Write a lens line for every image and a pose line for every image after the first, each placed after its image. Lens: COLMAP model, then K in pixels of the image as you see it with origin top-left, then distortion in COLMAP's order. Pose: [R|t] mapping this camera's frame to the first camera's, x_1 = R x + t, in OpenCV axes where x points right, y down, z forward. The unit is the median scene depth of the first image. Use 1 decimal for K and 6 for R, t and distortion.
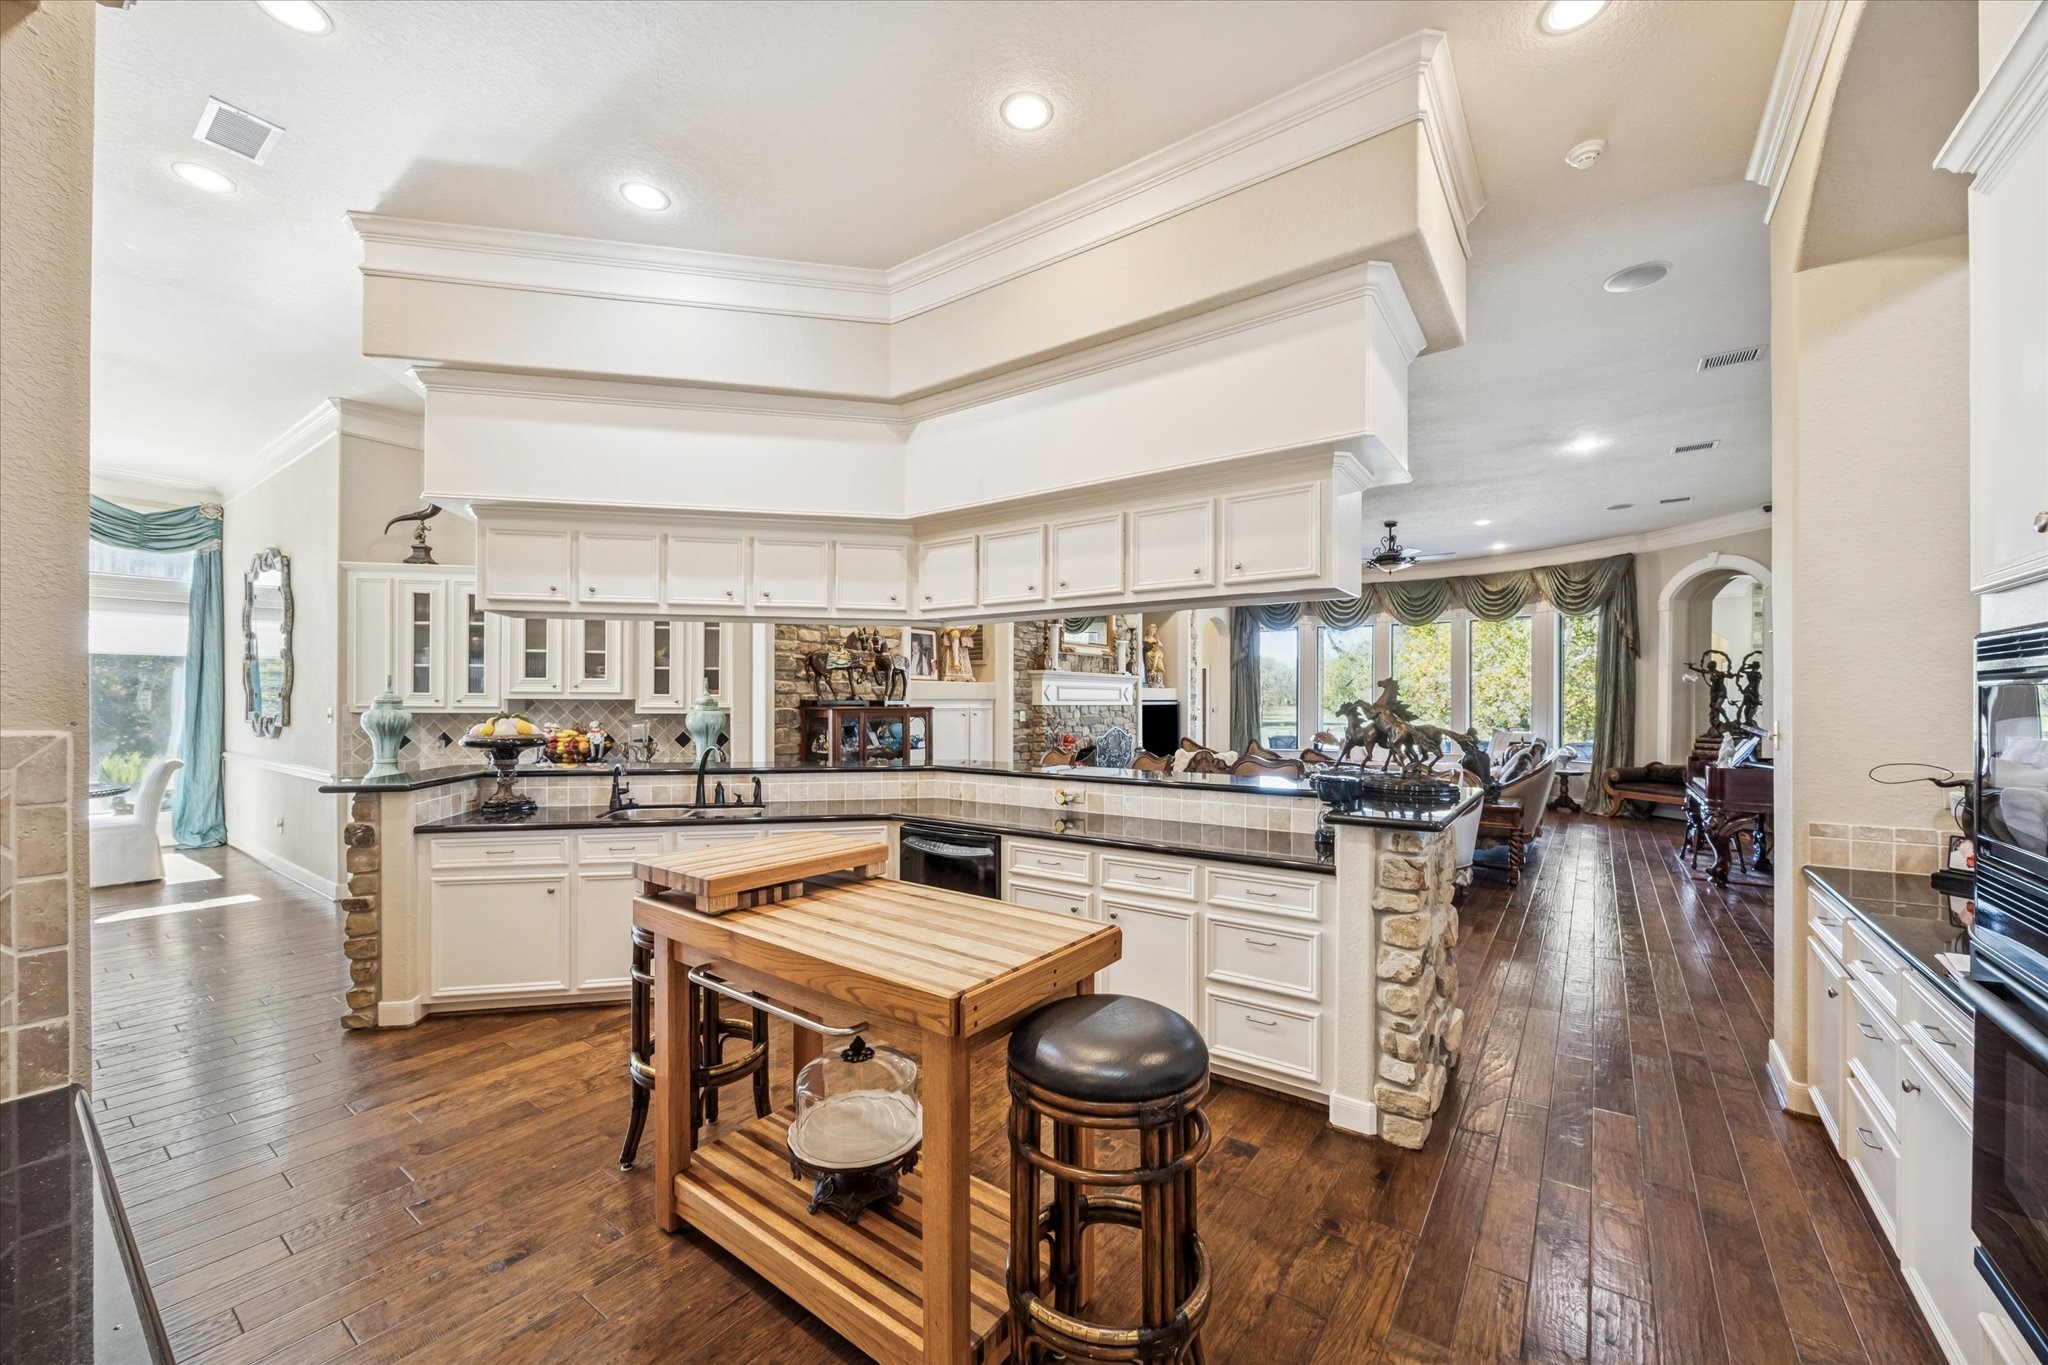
lens RADIAL K [[794.0, 0, 1030.4], [0, 794.0, 701.3], [0, 0, 1]] dist [-0.001112, -0.000593]
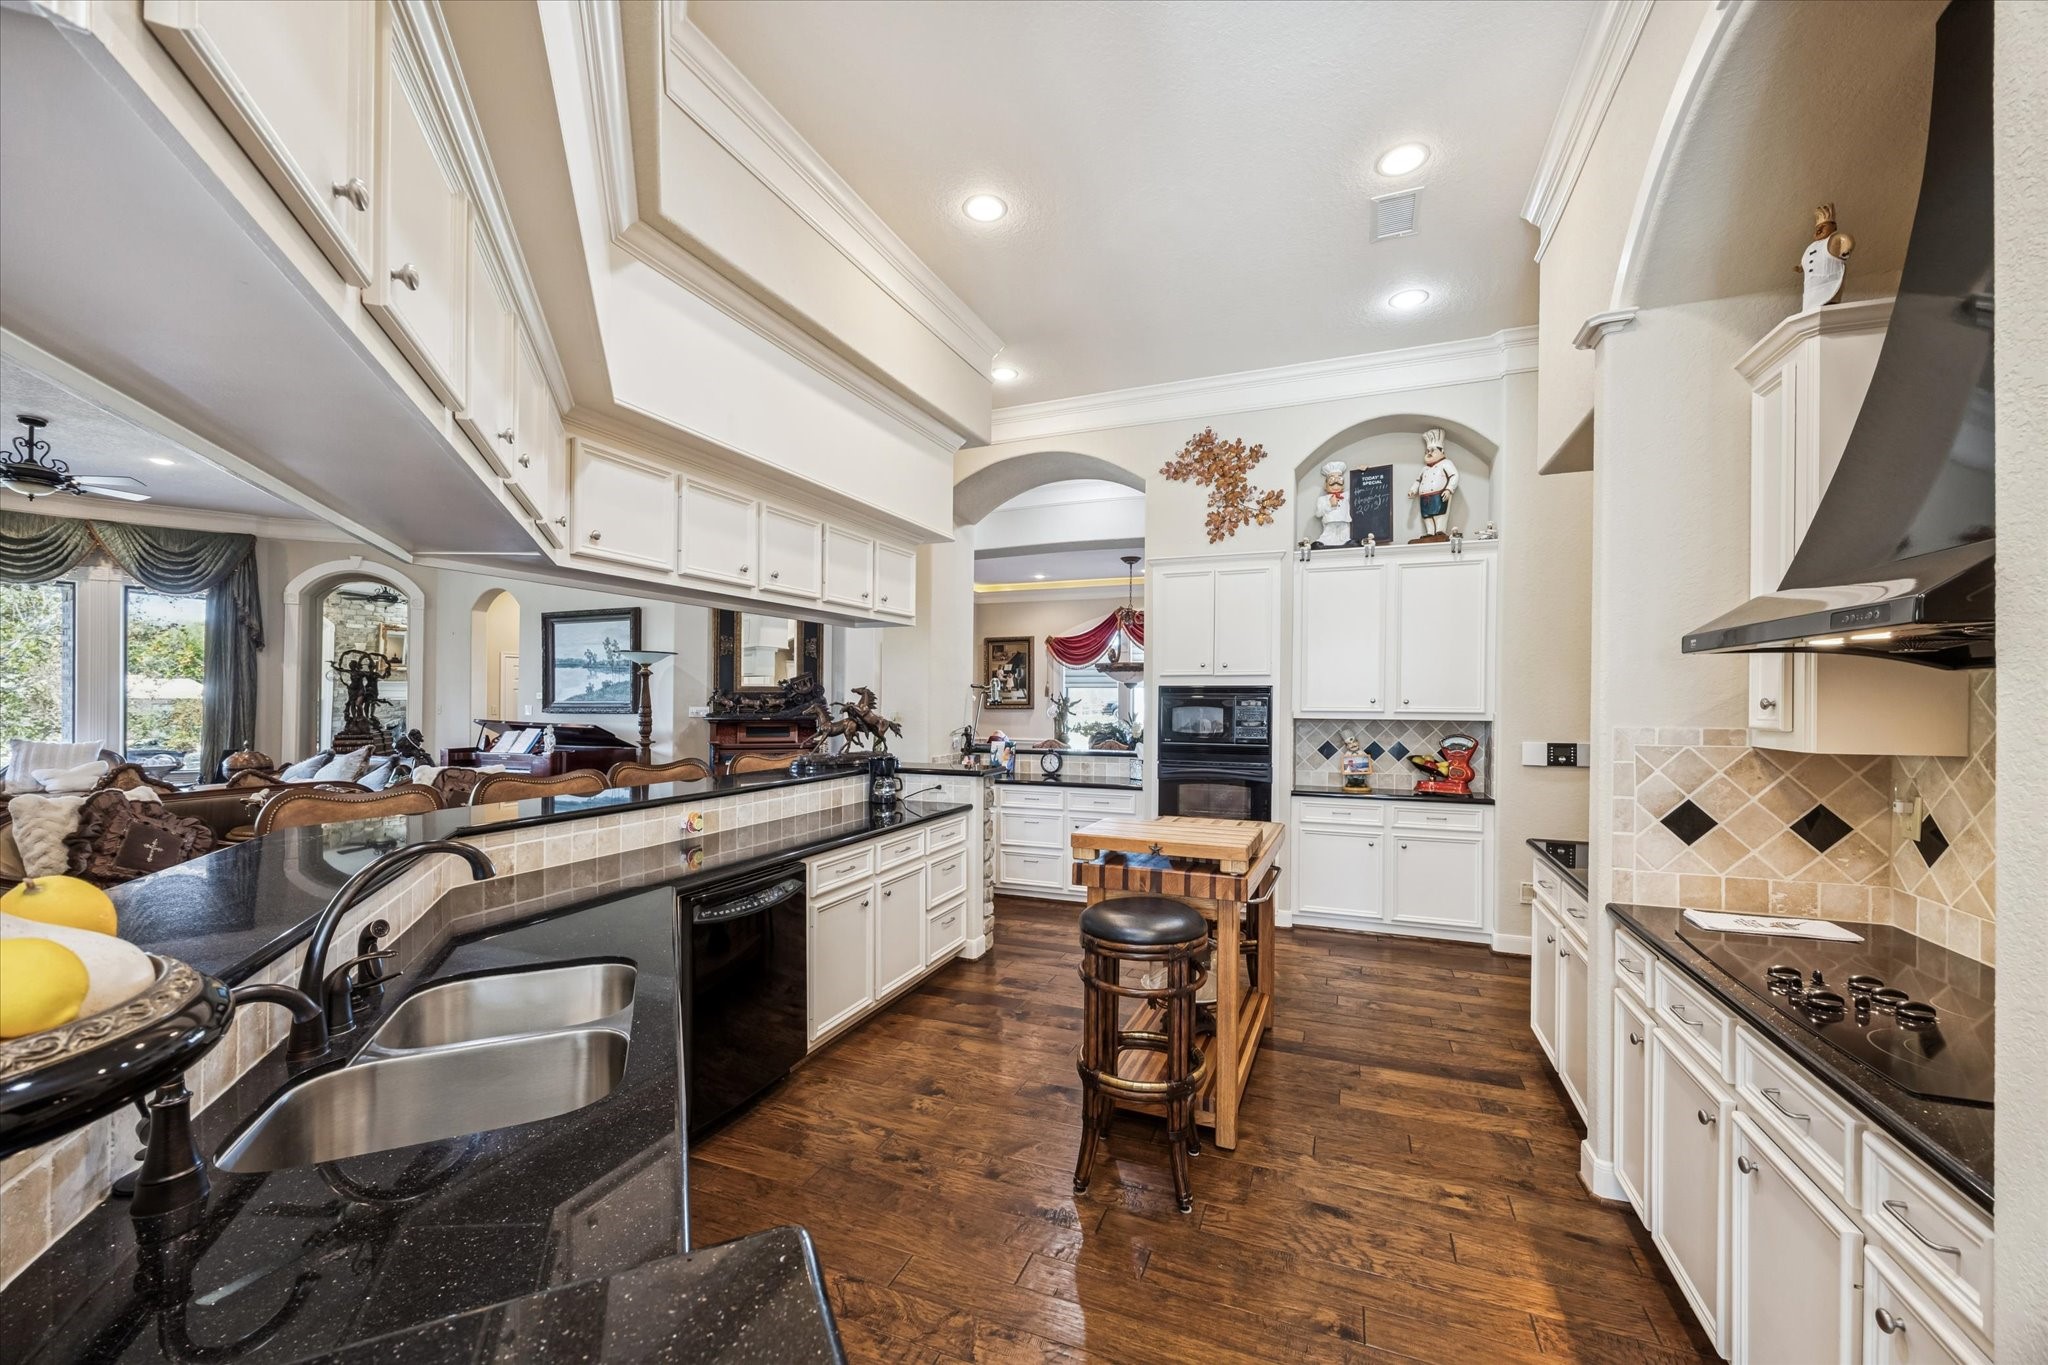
lens RADIAL K [[794.0, 0, 1040.4], [0, 794.0, 695.3], [0, 0, 1]] dist [-0.001112, -0.000593]
pose [[-0.256873, 0.003118, 0.966440, -0.348785], [-0.004356, 0.999981, -0.004384, -0.003560], [-0.966435, -0.005336, -0.256855, 0.359089]]
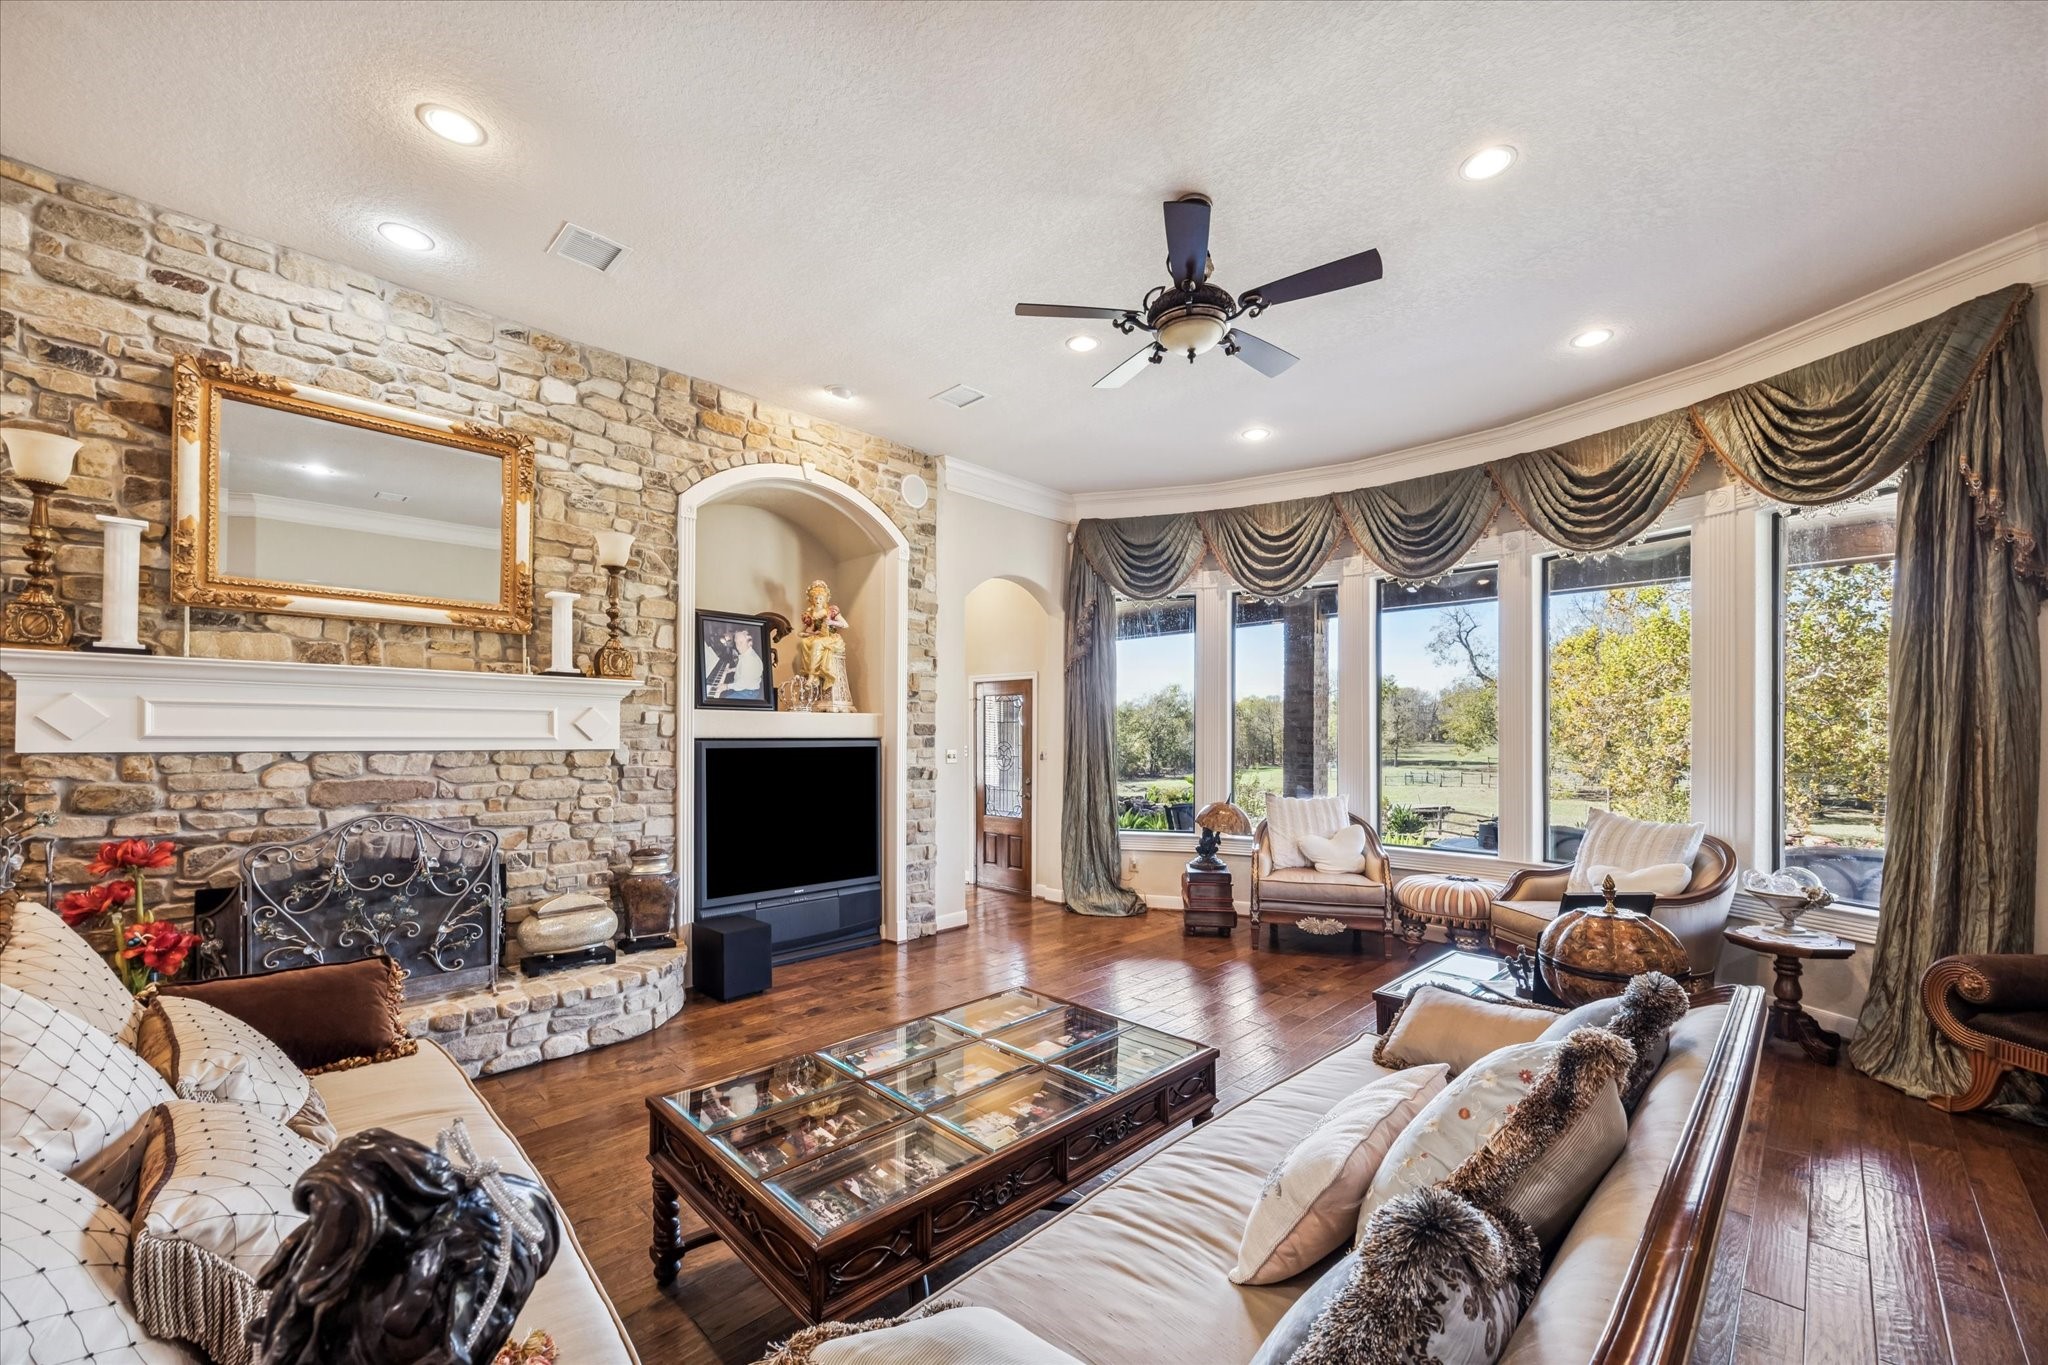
lens RADIAL K [[794.0, 0, 1034.7], [0, 794.0, 730.7], [0, 0, 1]] dist [-0.001112, -0.000593]
pose [[0.986557, 0.000735, -0.163415, 0.411539], [-0.001474, 0.999989, -0.004399, -0.003306], [0.163410, 0.004580, 0.986548, 0.613915]]
